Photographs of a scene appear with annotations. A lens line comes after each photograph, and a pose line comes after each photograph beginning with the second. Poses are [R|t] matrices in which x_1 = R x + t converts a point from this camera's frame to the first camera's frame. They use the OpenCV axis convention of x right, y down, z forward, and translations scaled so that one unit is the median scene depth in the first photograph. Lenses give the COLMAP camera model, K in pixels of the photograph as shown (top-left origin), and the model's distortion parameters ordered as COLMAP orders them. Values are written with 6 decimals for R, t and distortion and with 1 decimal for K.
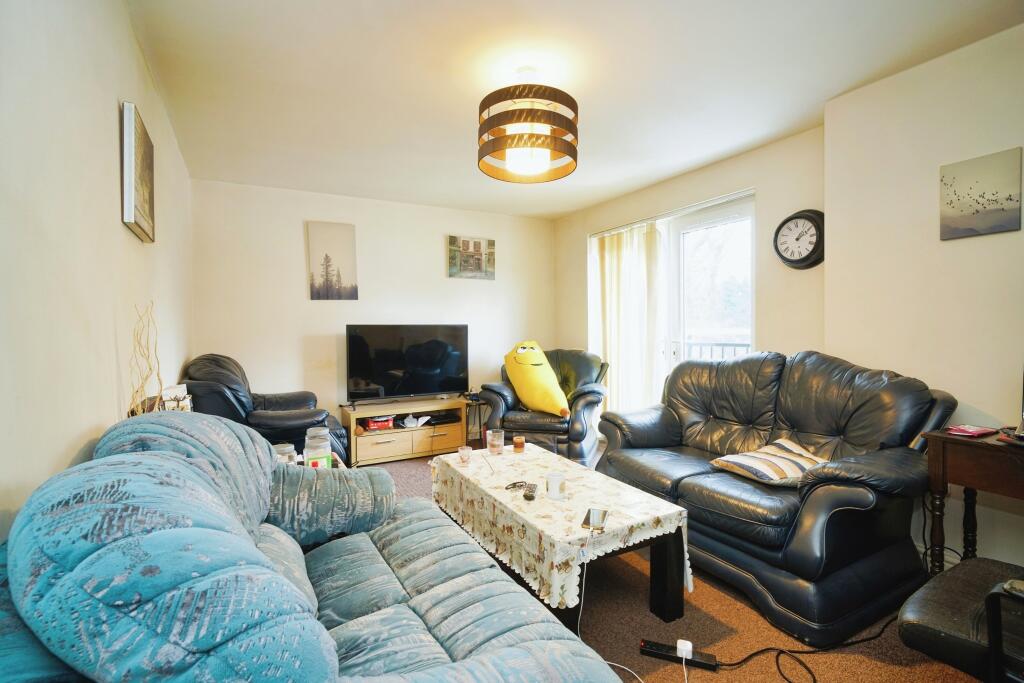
lens RADIAL K [[482.8, 0, 511.5], [0, 482.8, 339.6], [0, 0, 1]] dist [-0.021338, 0.007999]
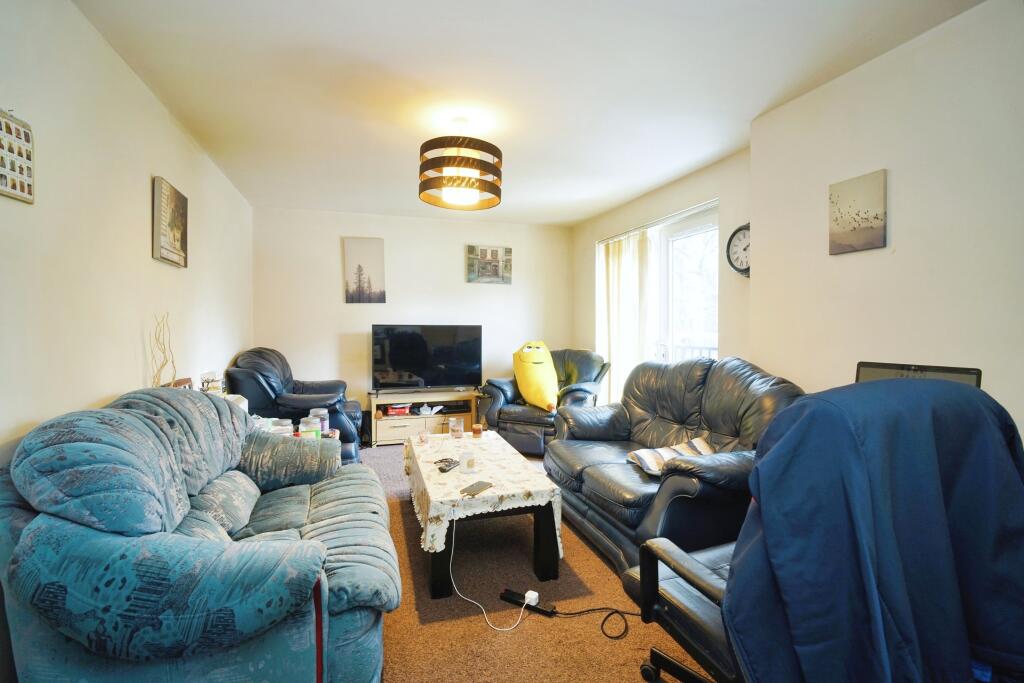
lens RADIAL K [[482.8, 0, 508.5], [0, 482.8, 335.6], [0, 0, 1]] dist [-0.021338, 0.007999]
pose [[0.980964, 0.016335, -0.193499, 0.336284], [-0.016534, 0.999863, 0.000589, -0.016232], [0.193482, 0.002621, 0.981100, -0.140934]]
